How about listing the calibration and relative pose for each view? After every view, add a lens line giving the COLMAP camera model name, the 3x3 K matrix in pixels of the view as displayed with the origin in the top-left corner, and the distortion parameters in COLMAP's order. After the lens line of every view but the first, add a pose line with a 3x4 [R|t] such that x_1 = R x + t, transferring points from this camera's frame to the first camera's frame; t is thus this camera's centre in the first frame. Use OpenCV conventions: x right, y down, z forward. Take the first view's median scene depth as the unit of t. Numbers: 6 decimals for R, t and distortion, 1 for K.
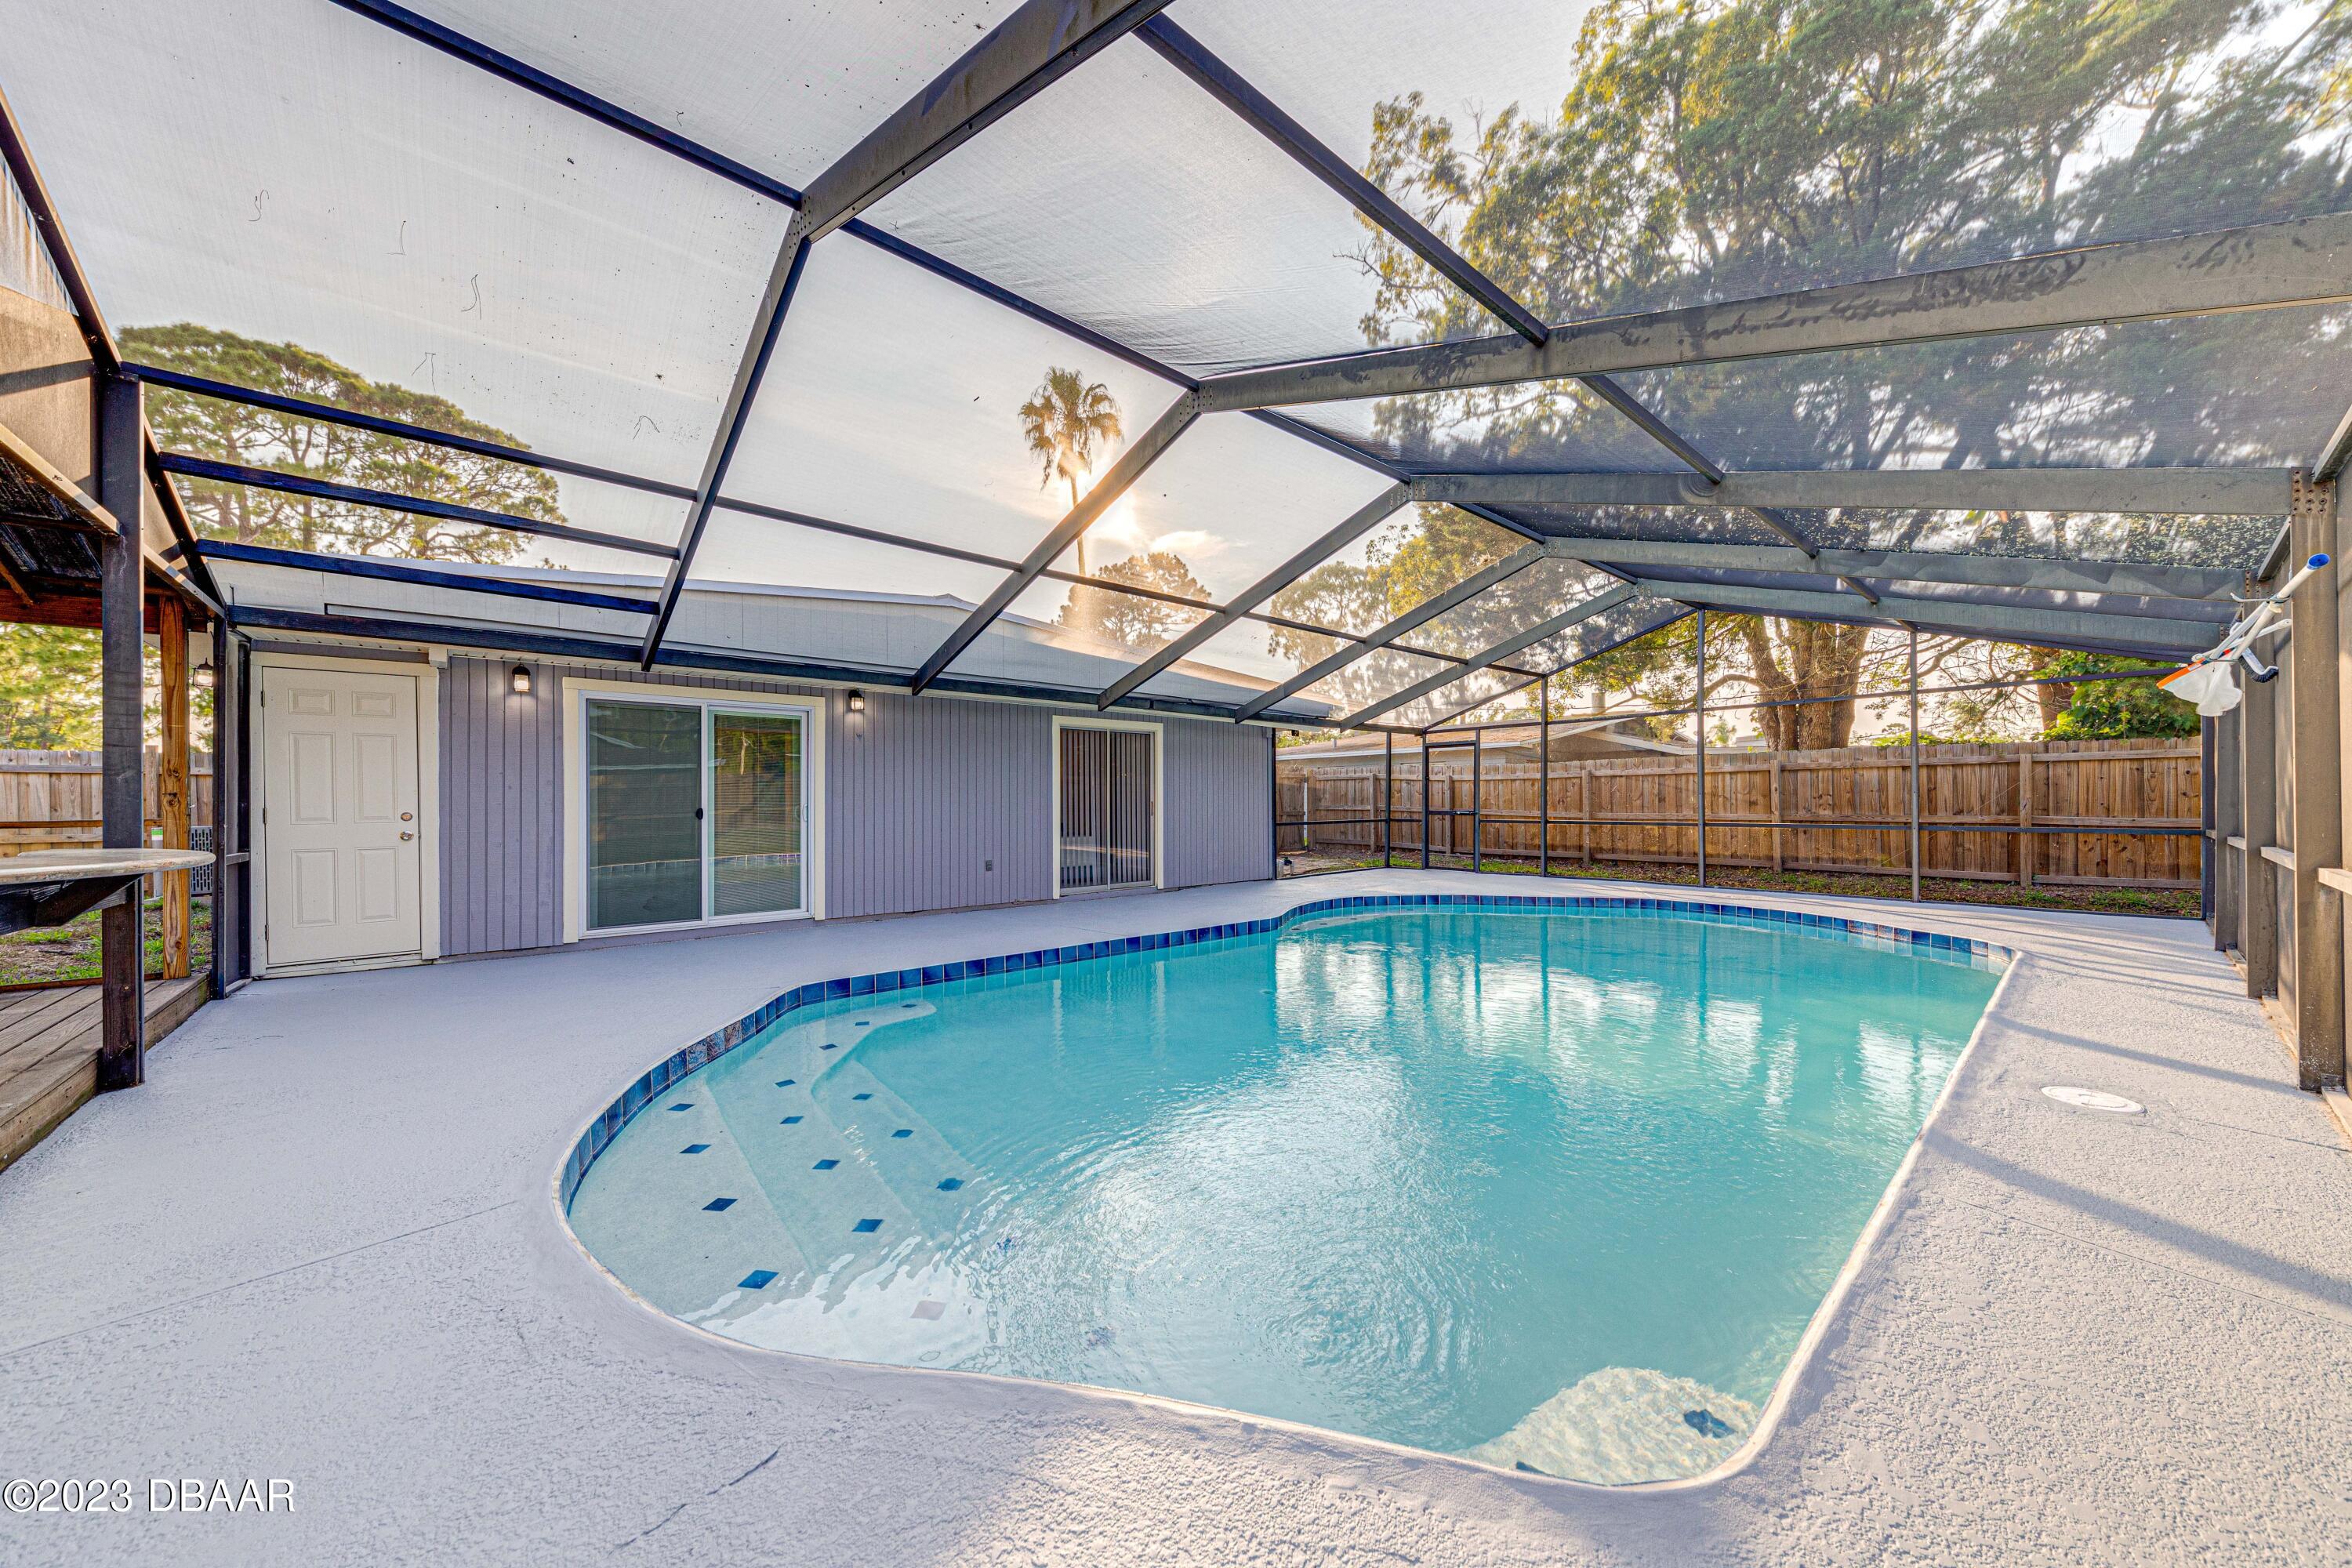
lens RADIAL K [[820.7, 0, 1176.1], [0, 820.7, 788.9], [0, 0, 1]] dist [0.024015, -0.000069]
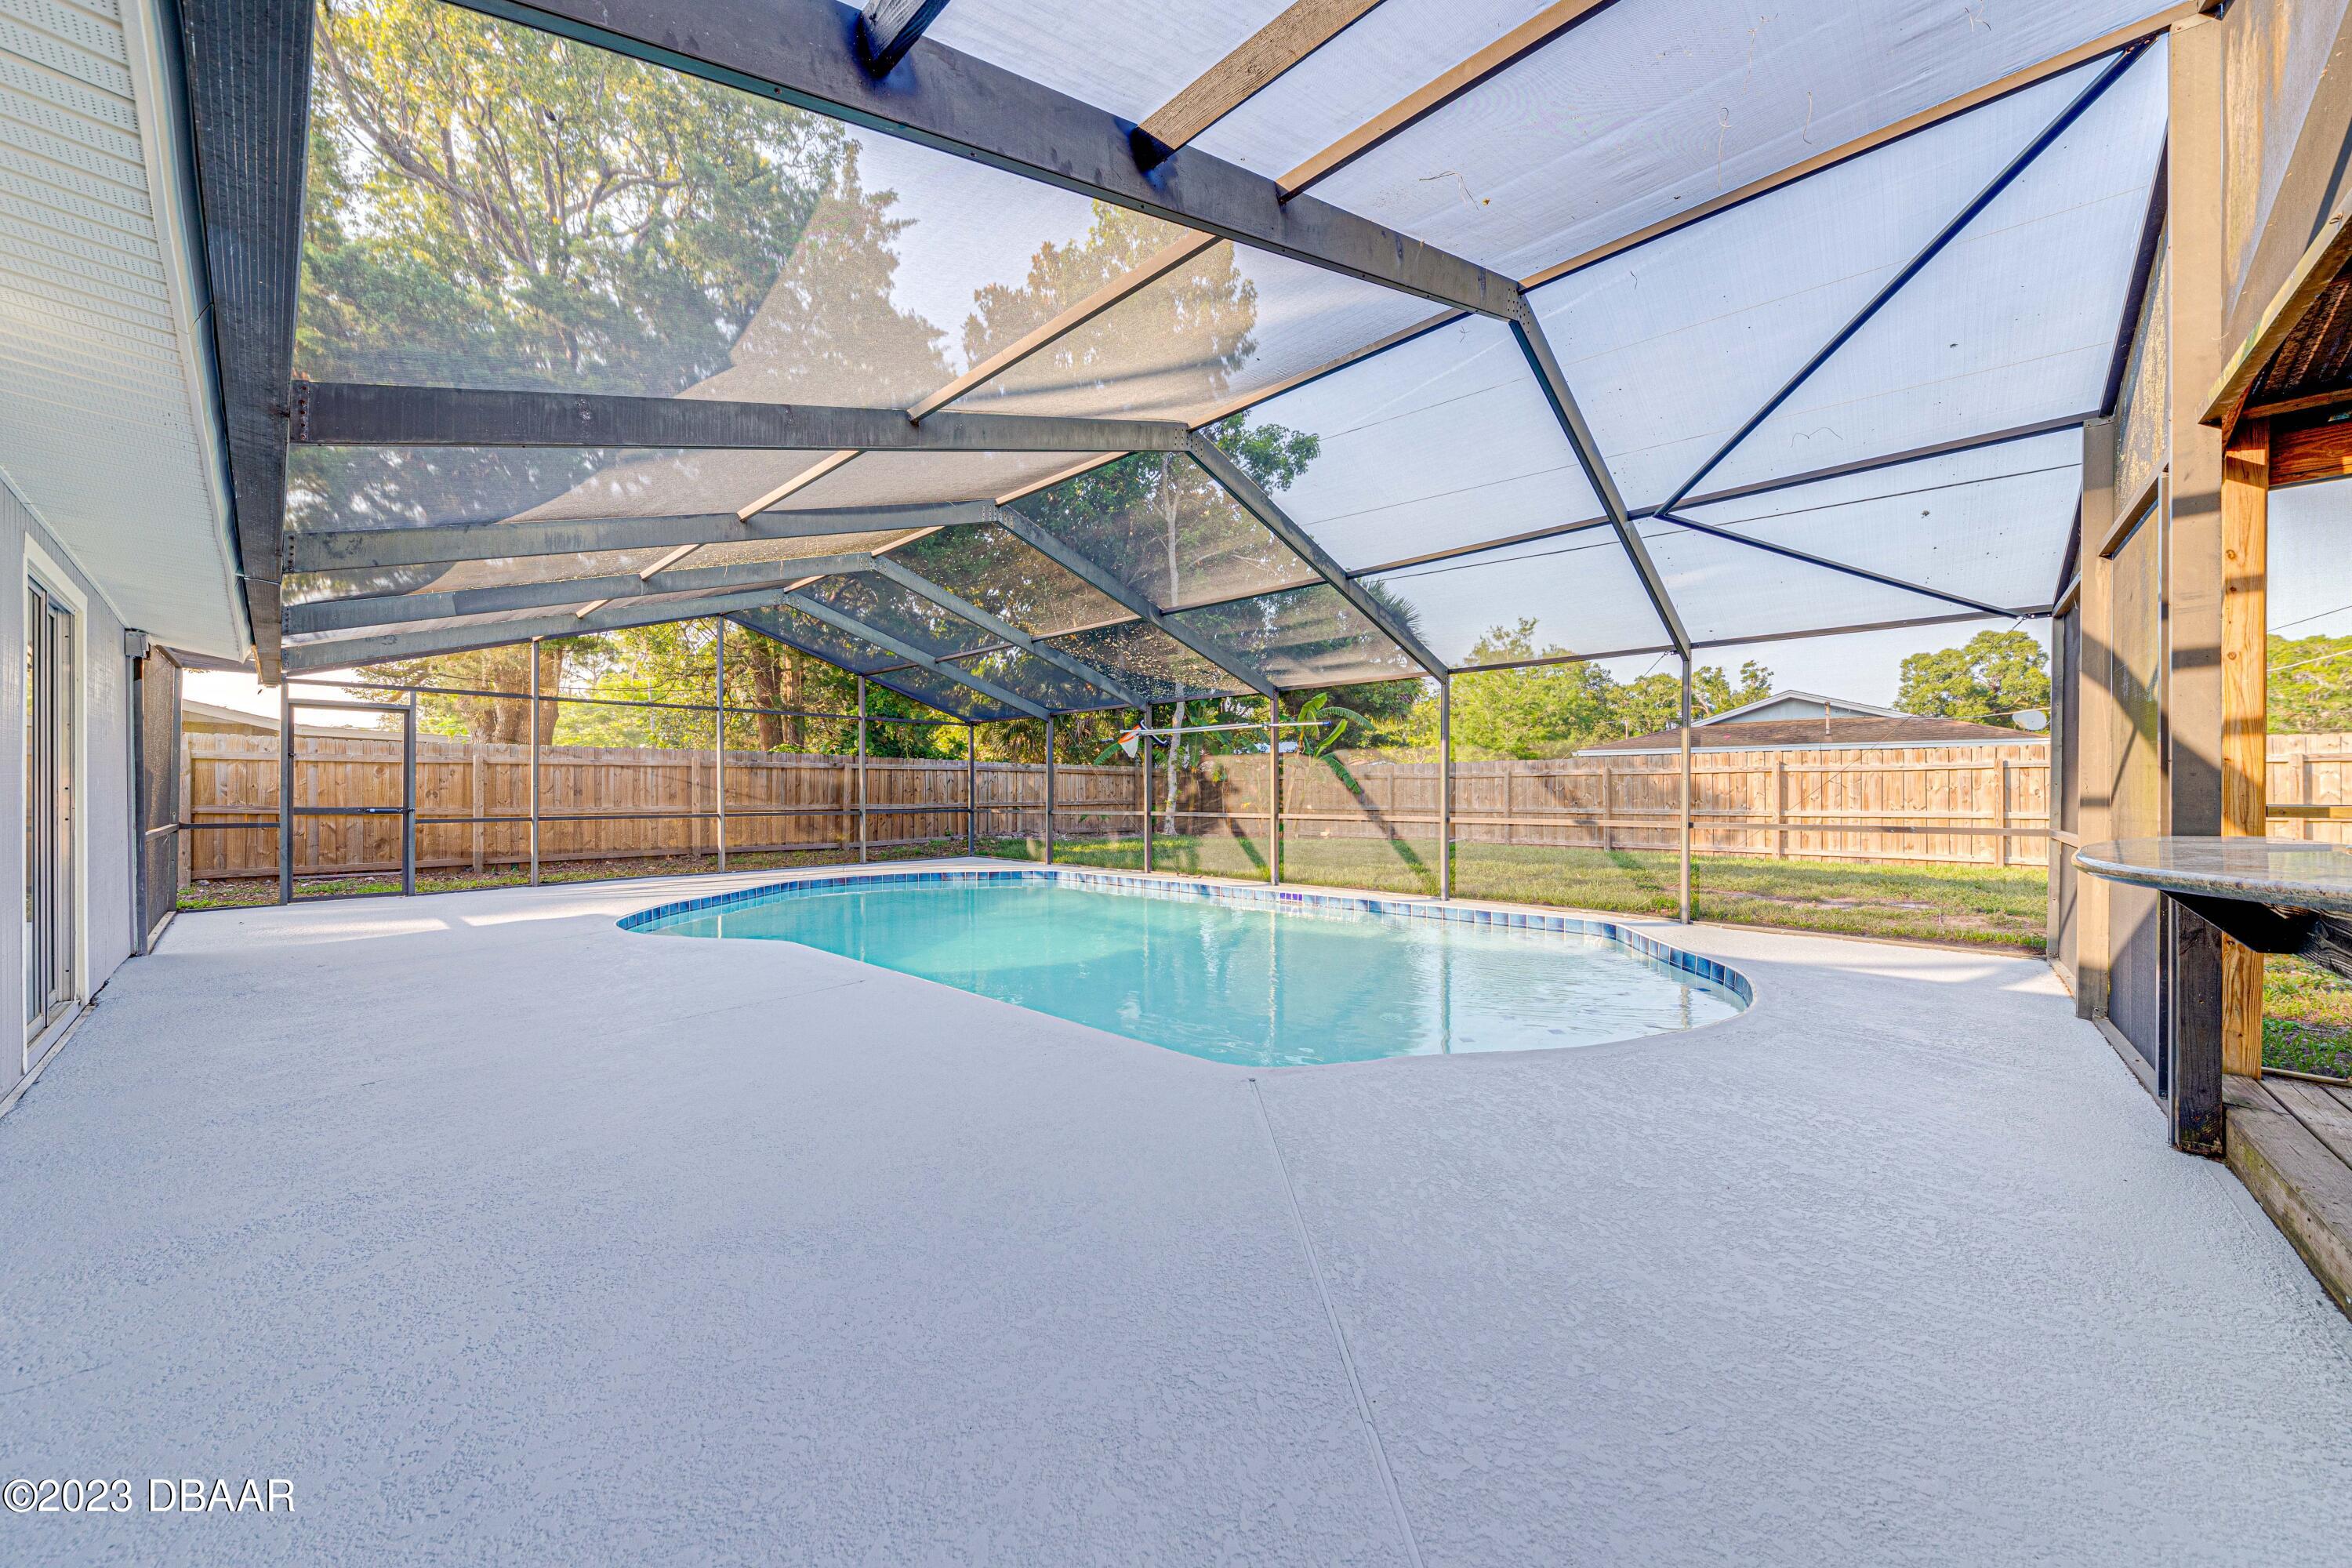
lens RADIAL K [[823.8, 0, 1166.1], [0, 823.8, 789.7], [0, 0, 1]] dist [-0.000910, -0.000061]
pose [[-0.103664, 0.008150, 0.994579, -0.396674], [-0.009641, 0.999911, -0.009198, 0.012097], [-0.994566, -0.010542, -0.103576, 0.443127]]
